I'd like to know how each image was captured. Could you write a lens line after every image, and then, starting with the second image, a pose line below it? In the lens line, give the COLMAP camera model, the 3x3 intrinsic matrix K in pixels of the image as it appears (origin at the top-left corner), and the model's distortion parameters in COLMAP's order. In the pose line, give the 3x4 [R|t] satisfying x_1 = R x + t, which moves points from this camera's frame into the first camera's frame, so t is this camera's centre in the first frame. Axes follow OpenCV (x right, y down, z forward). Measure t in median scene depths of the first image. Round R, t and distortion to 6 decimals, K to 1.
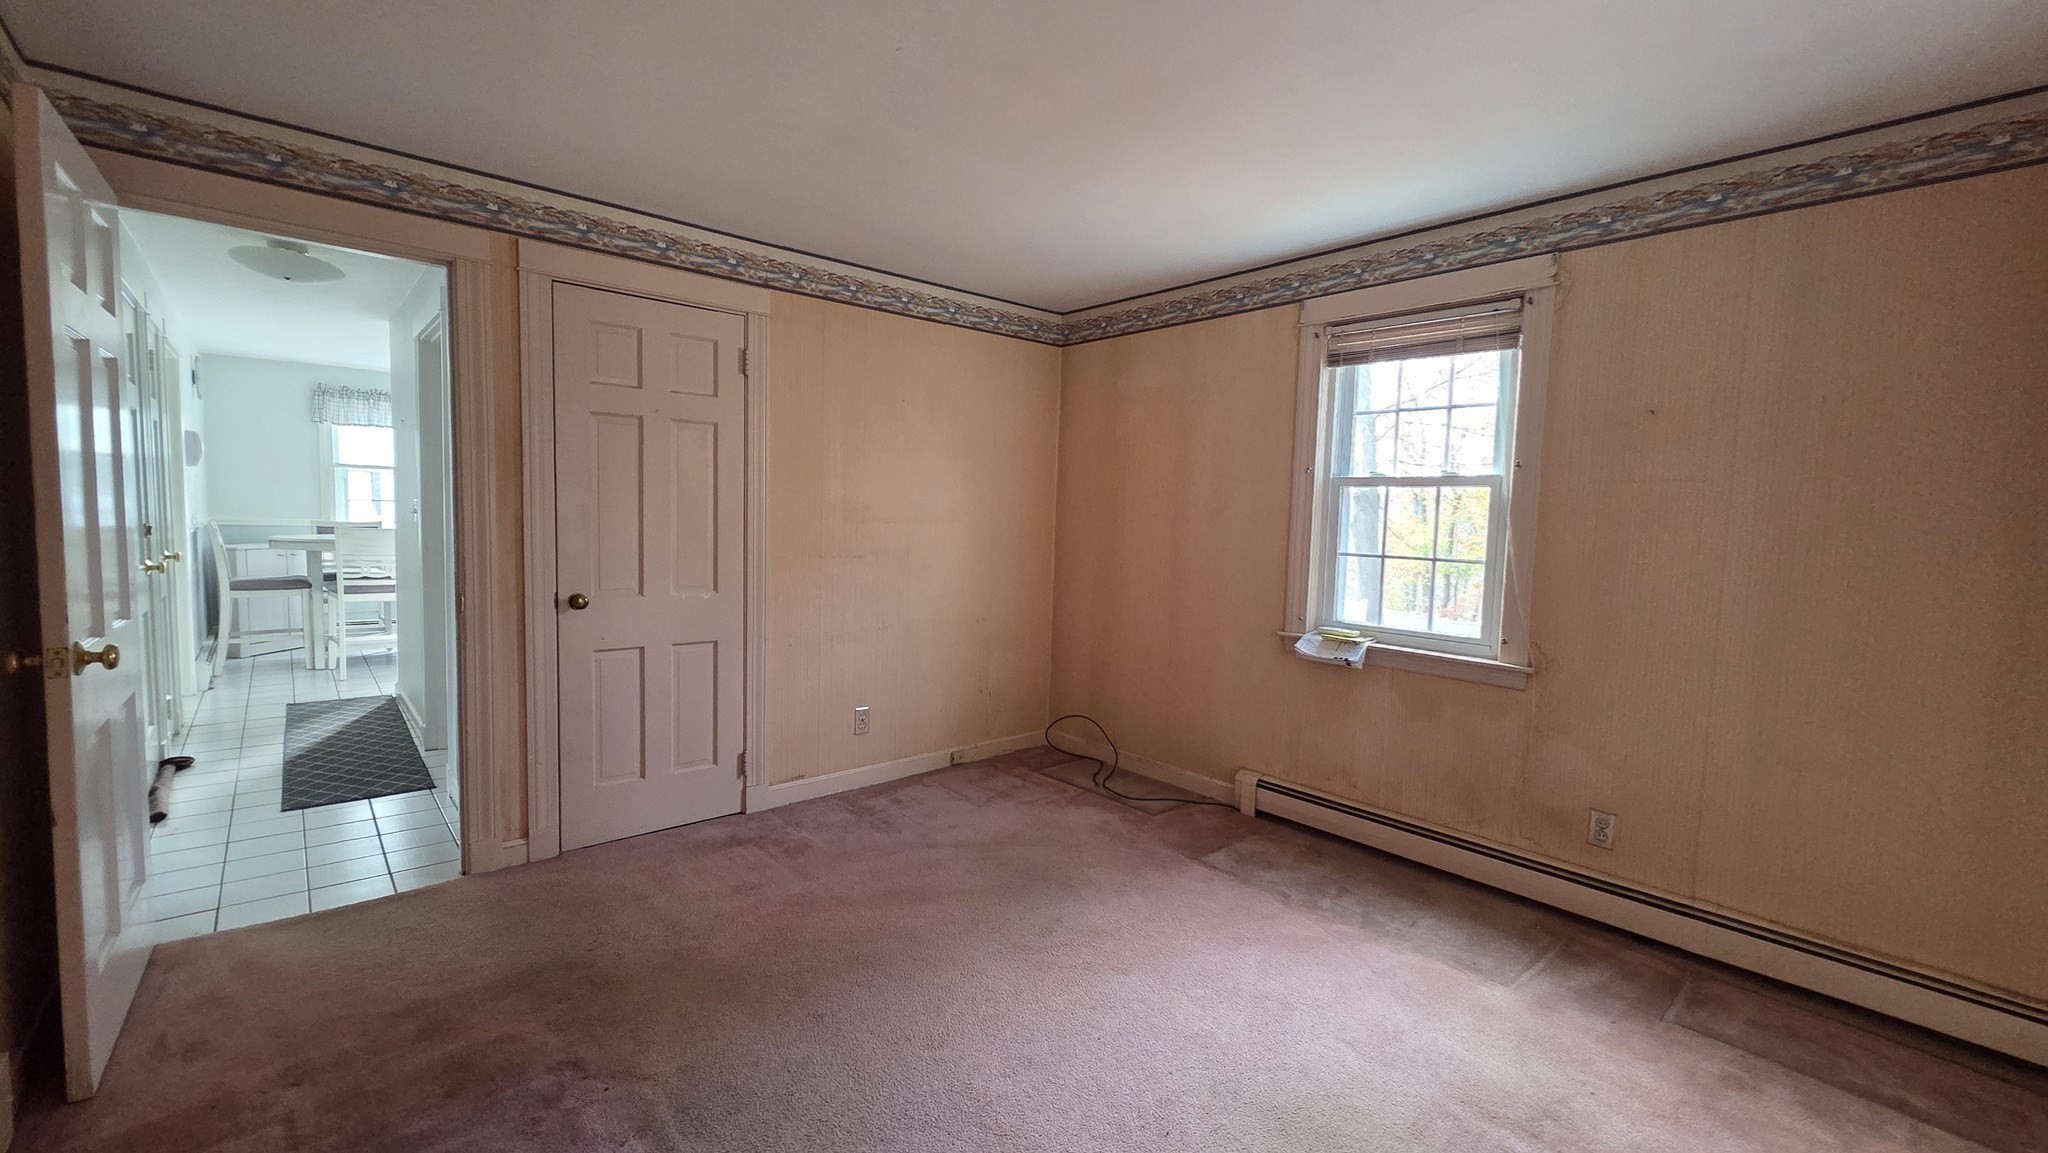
lens RADIAL K [[840.7, 0, 1024.0], [0, 840.7, 576.5], [0, 0, 1]] dist [0.007760, -0.000646]
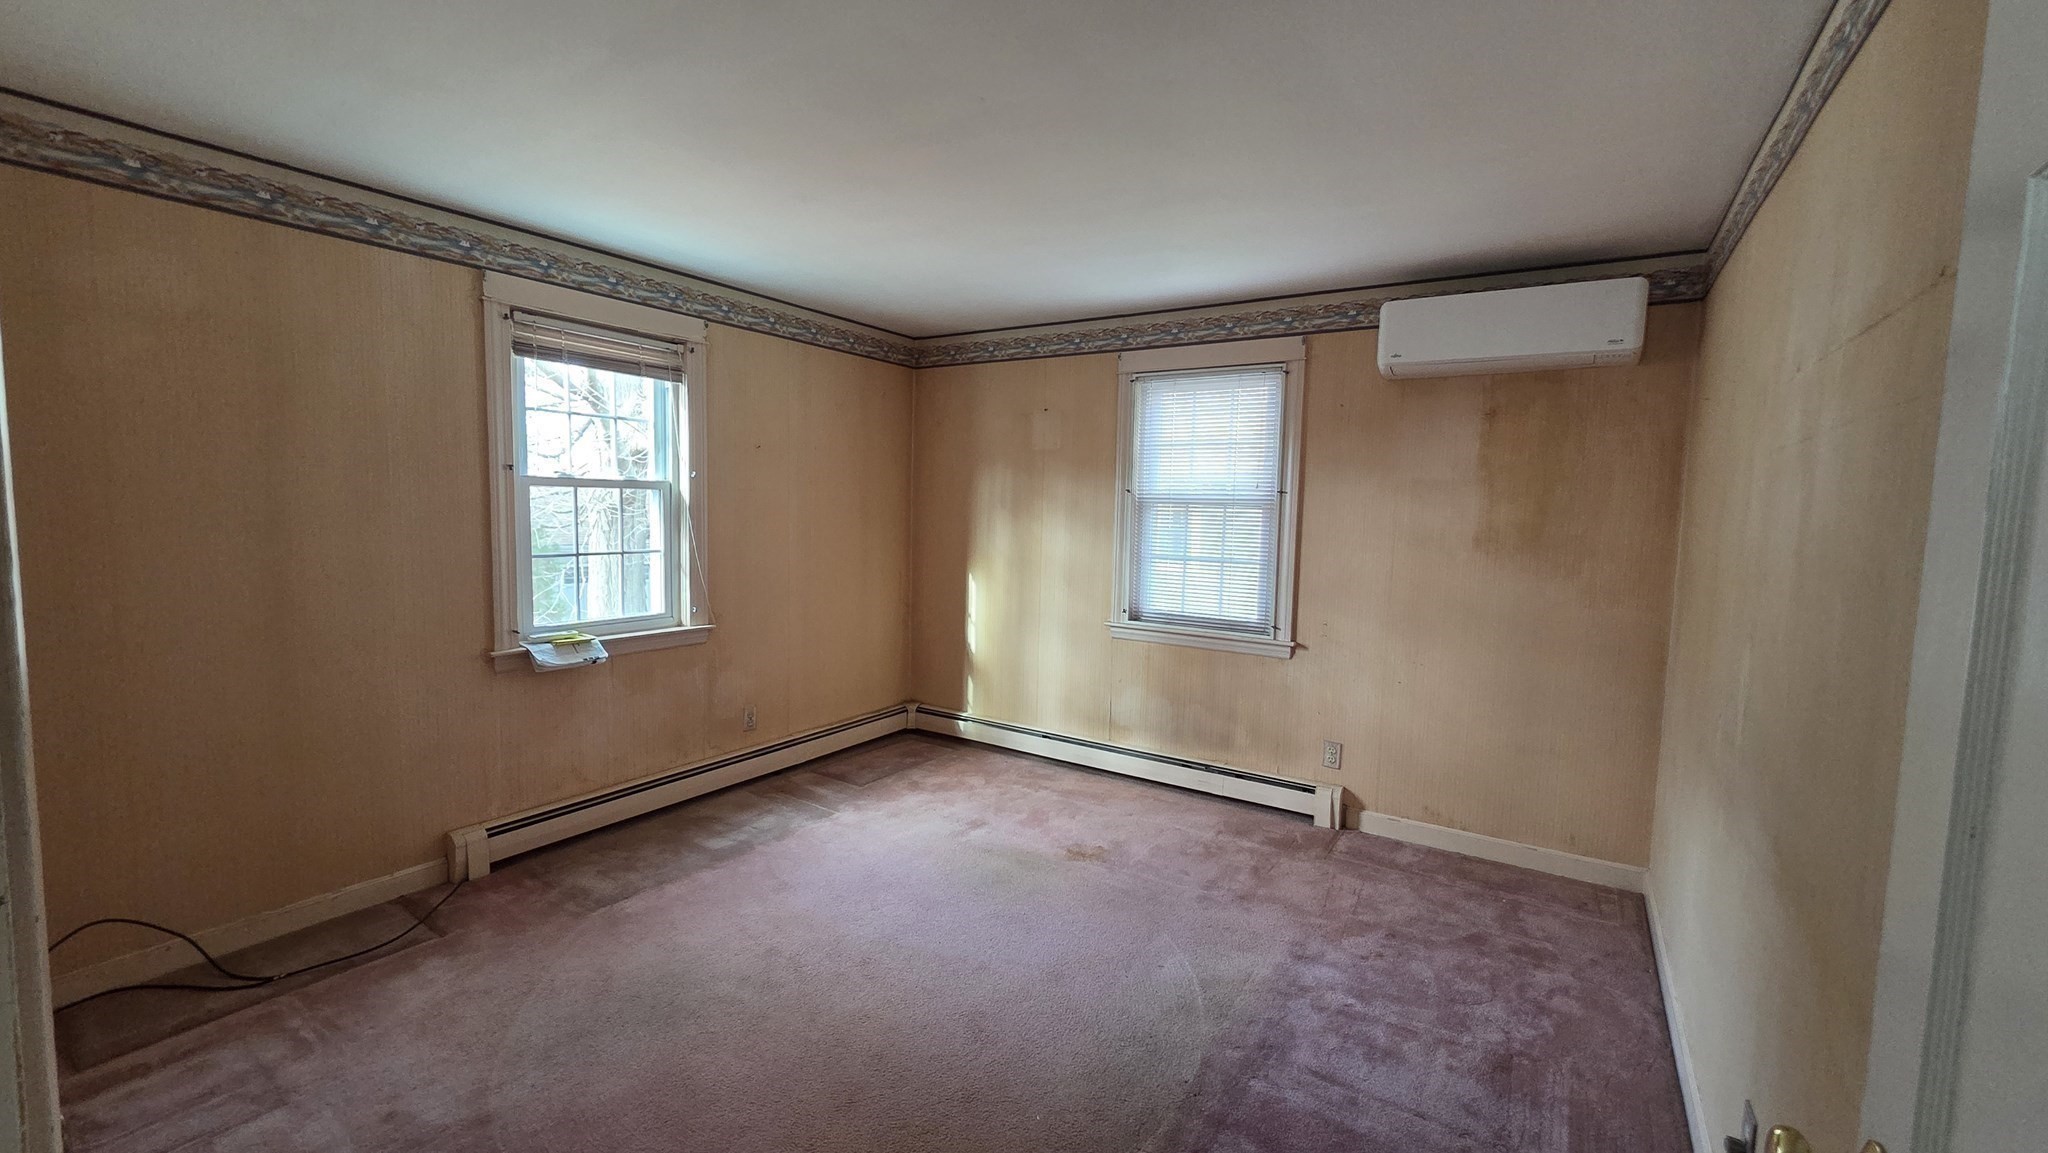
lens RADIAL K [[840.7, 0, 1024.0], [0, 840.7, 576.5], [0, 0, 1]] dist [0.007760, -0.000646]
pose [[-0.269184, -0.118857, 0.955726, -0.802392], [0.041246, 0.990022, 0.134739, -0.128053], [-0.962205, 0.075689, -0.261596, 0.838554]]
